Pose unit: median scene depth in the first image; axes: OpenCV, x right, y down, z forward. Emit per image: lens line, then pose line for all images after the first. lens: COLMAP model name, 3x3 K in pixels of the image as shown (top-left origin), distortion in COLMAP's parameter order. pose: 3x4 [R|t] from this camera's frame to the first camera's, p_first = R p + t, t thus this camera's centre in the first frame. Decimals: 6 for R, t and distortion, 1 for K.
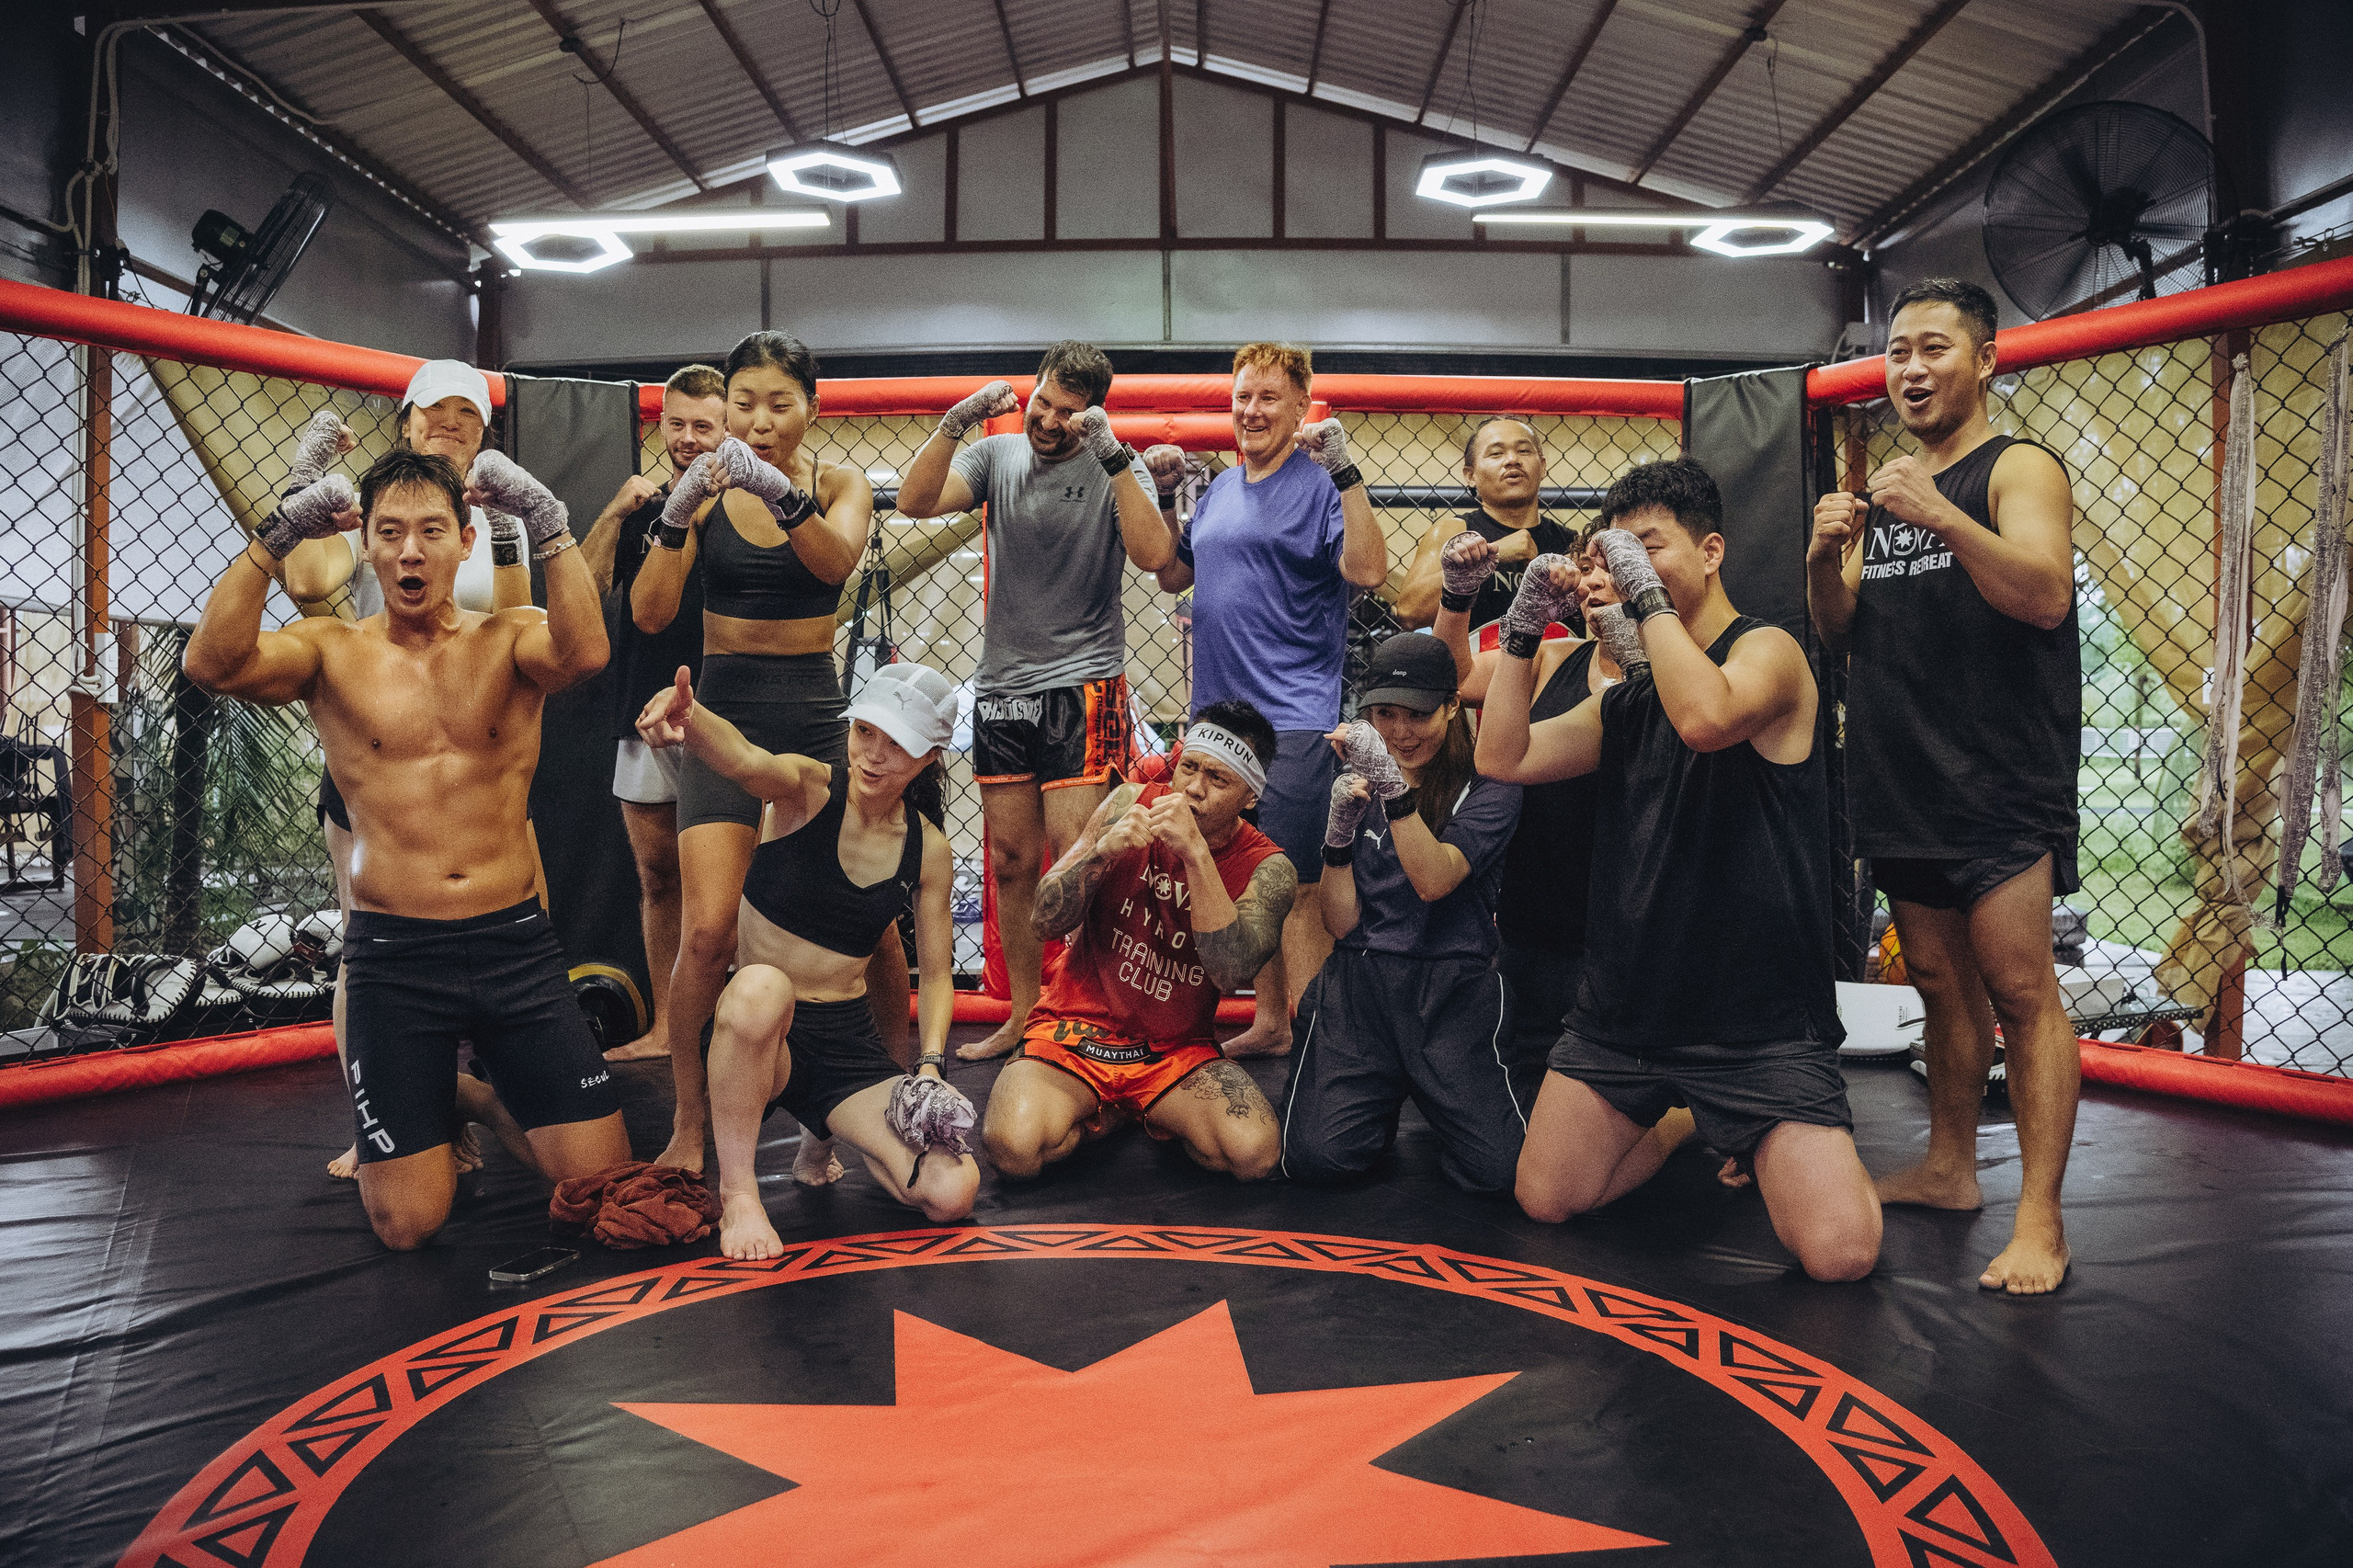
lens RADIAL K [[1721.7, 0, 1112.3], [0, 1721.7, 840.4], [0, 0, 1]] dist [-0.174399, 0.059740]
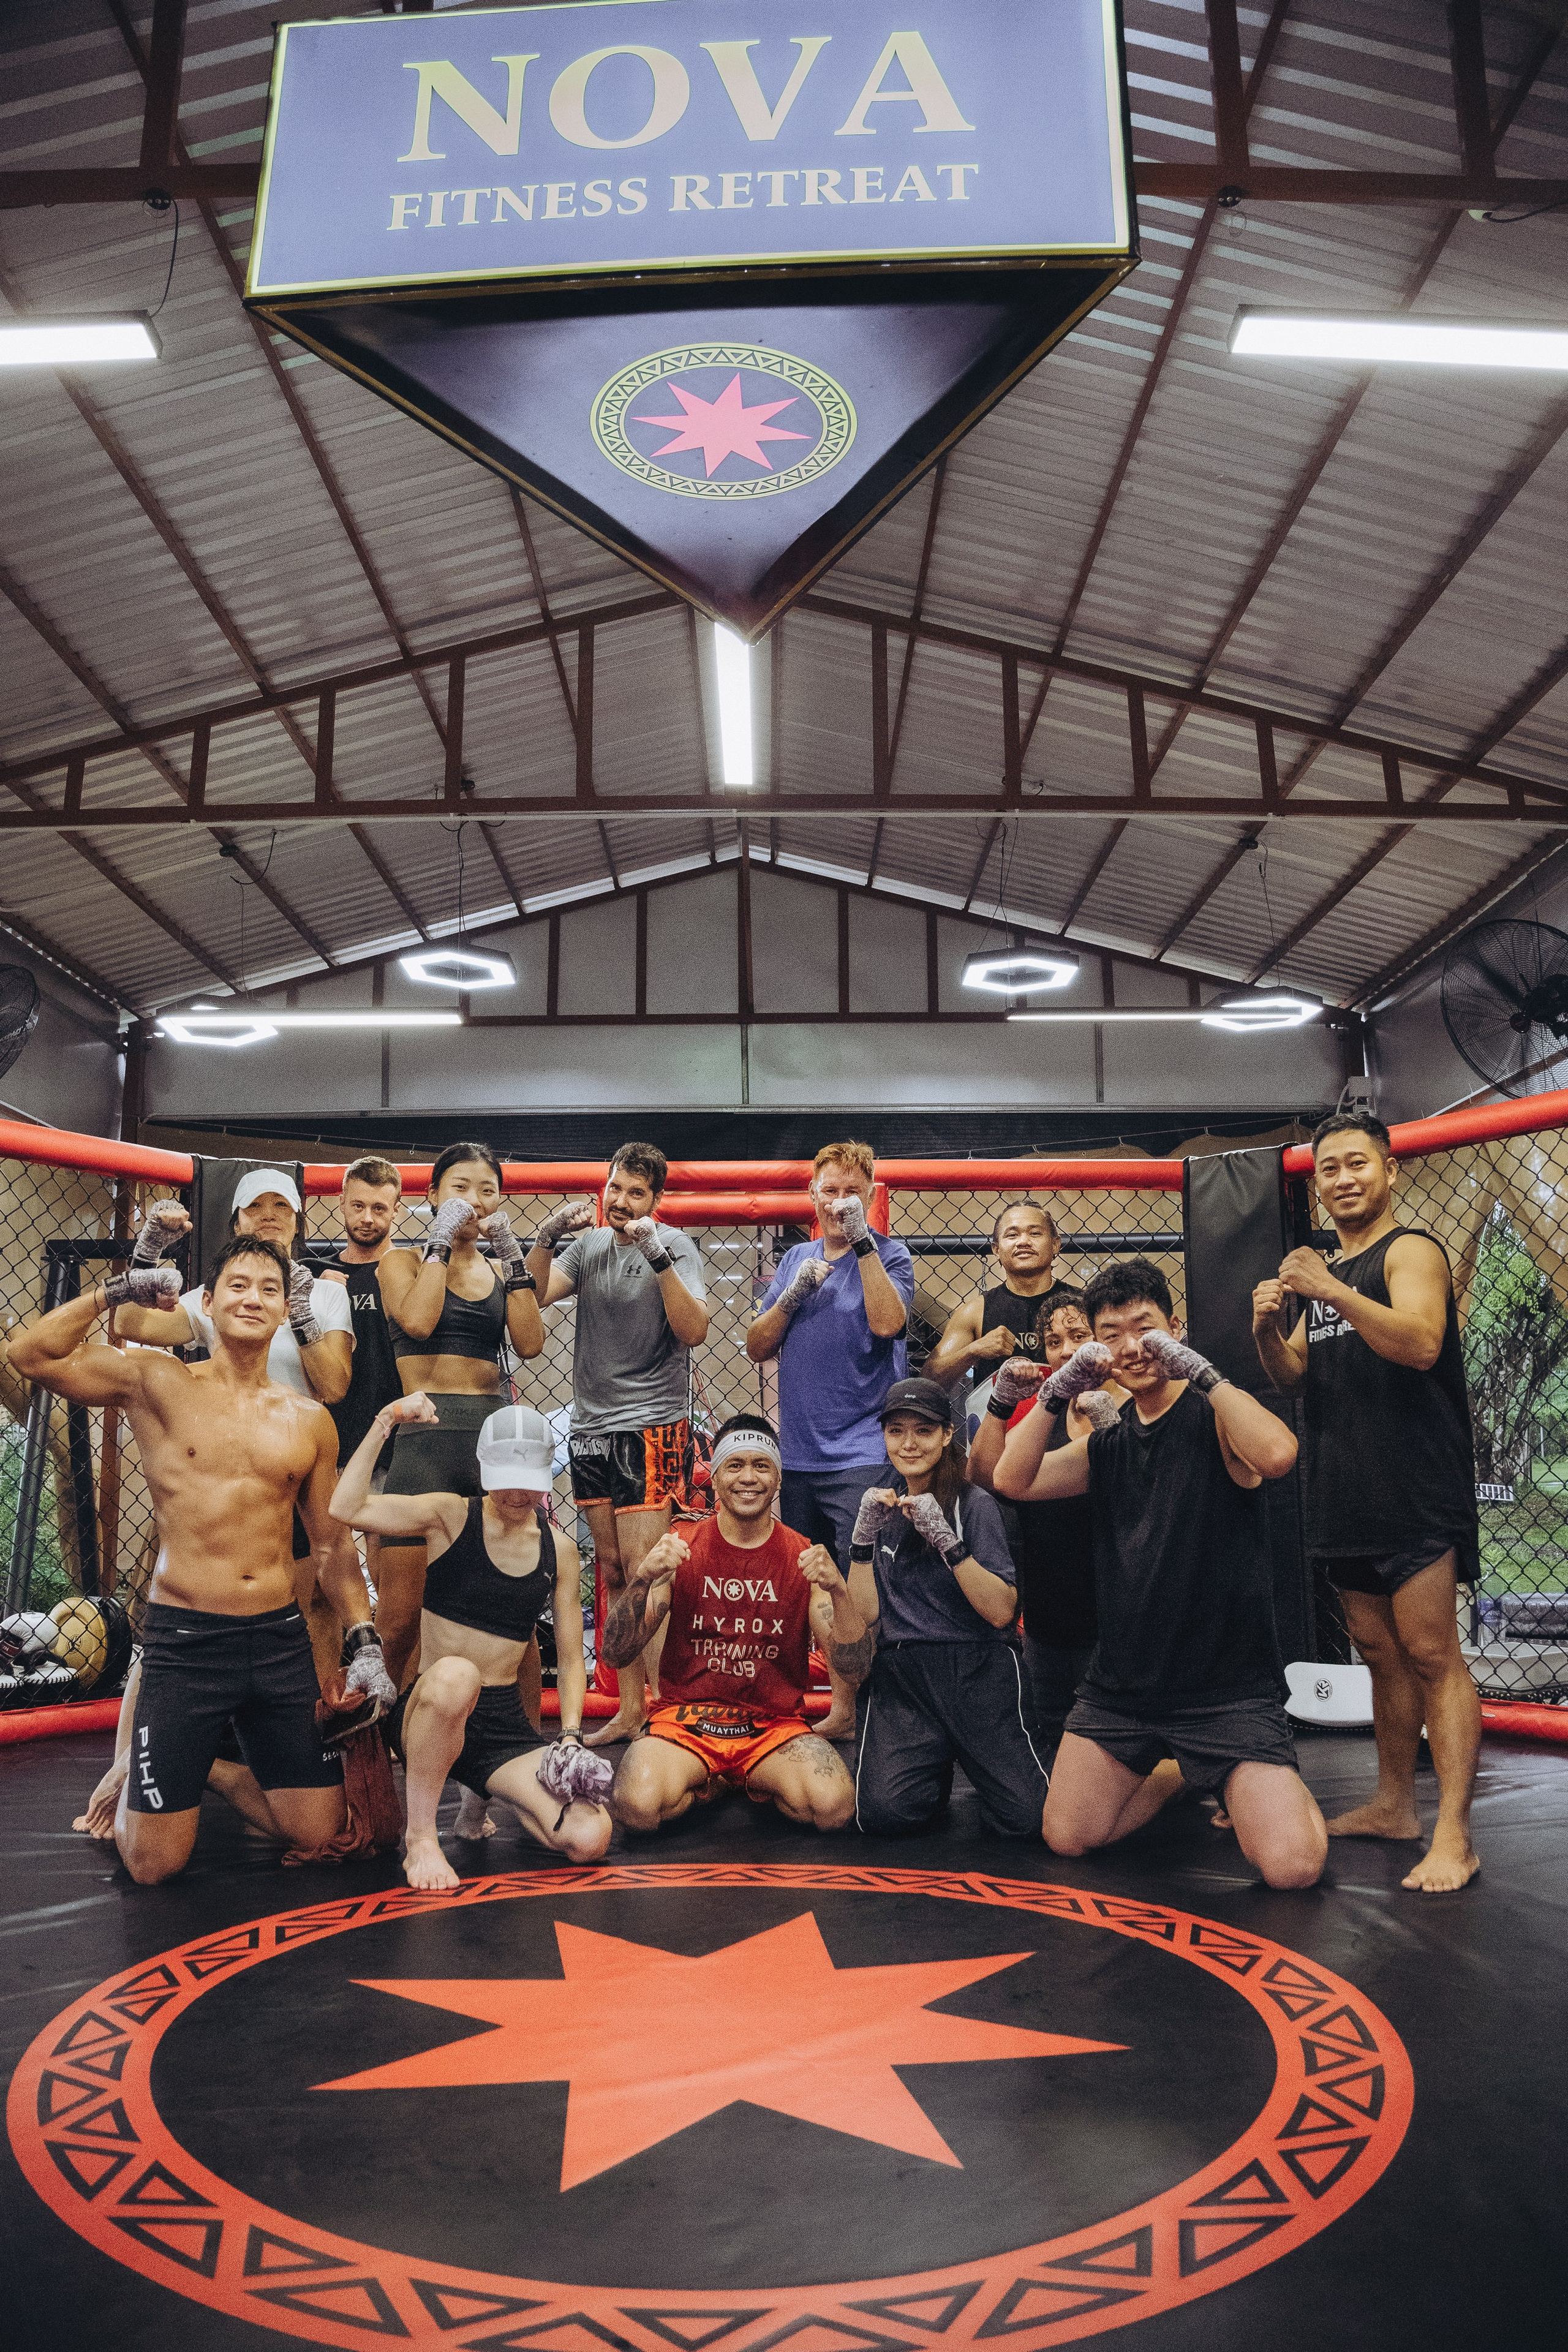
lens RADIAL K [[1721.0, 0, 741.0], [0, 1721.0, 1206.0], [0, 0, 1]] dist [-0.174399, 0.059740]
pose [[0.999485, -0.002889, 0.031961, -0.013434], [0.009271, 0.979467, -0.201391, 0.001104], [-0.030723, 0.201584, 0.978989, -0.181066]]
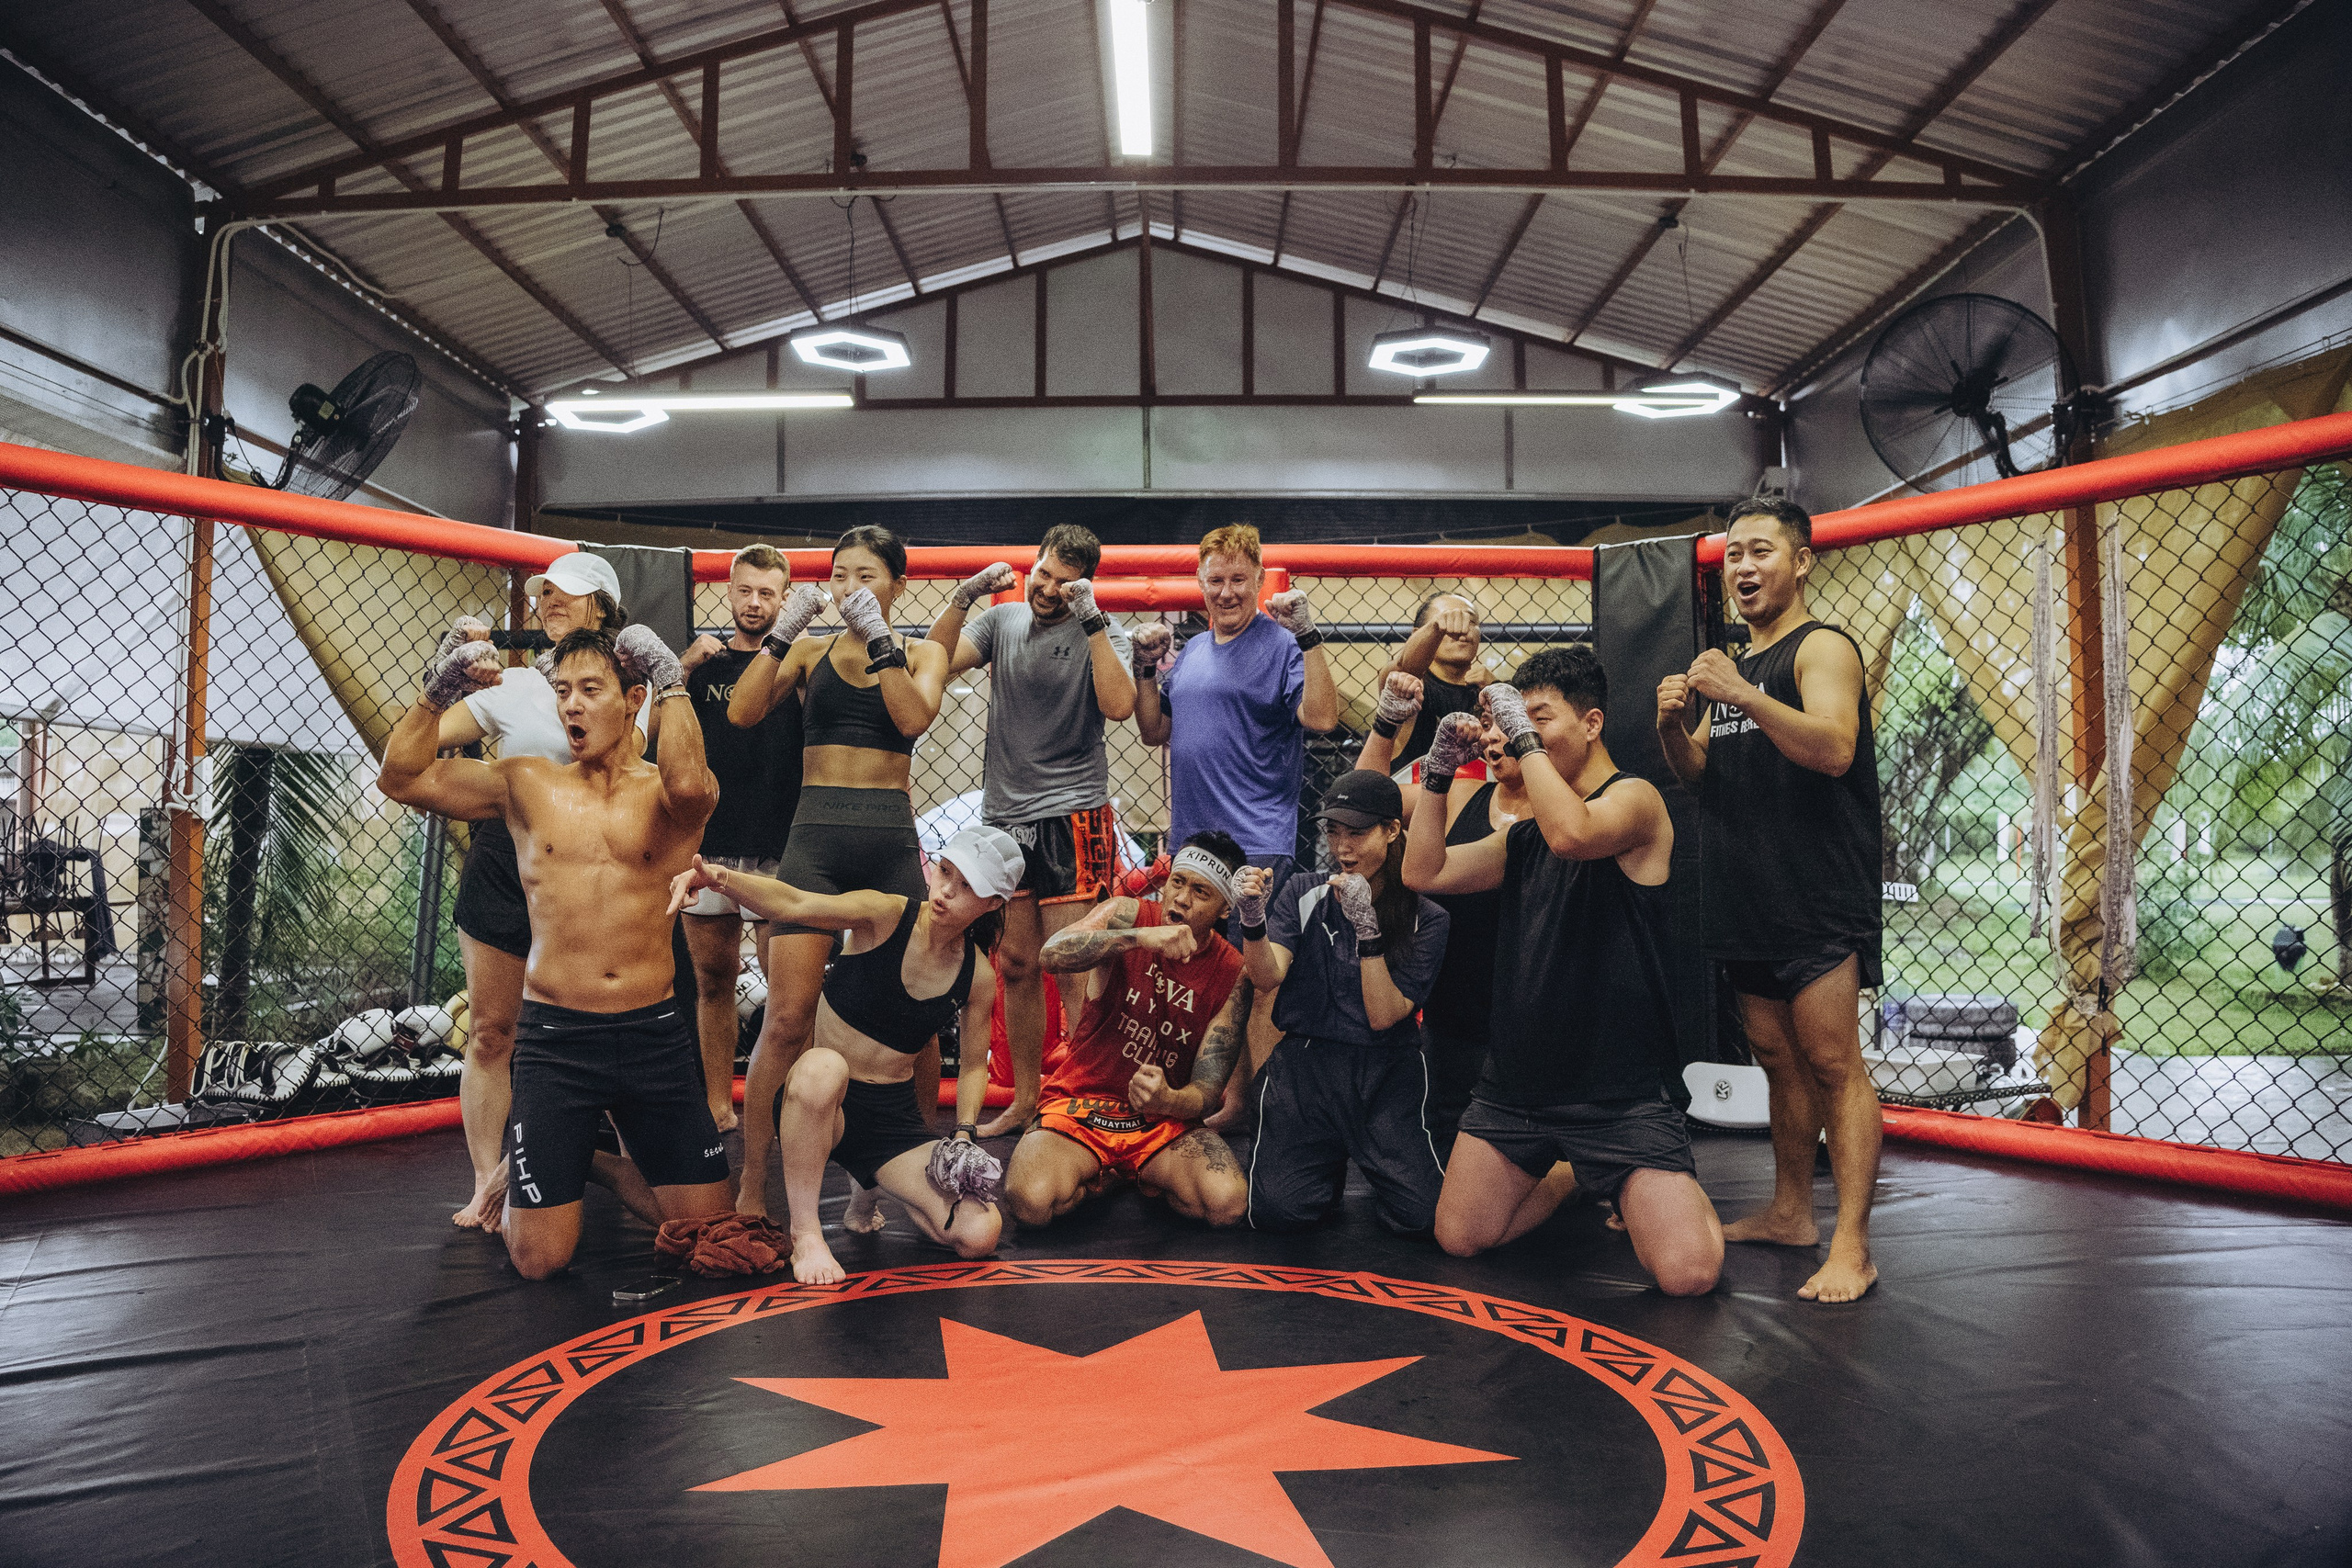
lens RADIAL K [[1720.8, 0, 1098.9], [0, 1720.8, 791.3], [0, 0, 1]] dist [-0.174399, 0.059740]
pose [[0.999990, -0.001609, 0.004103, -0.006960], [0.001965, 0.996091, -0.088308, -0.002822], [-0.003945, 0.088315, 0.996085, -0.158583]]
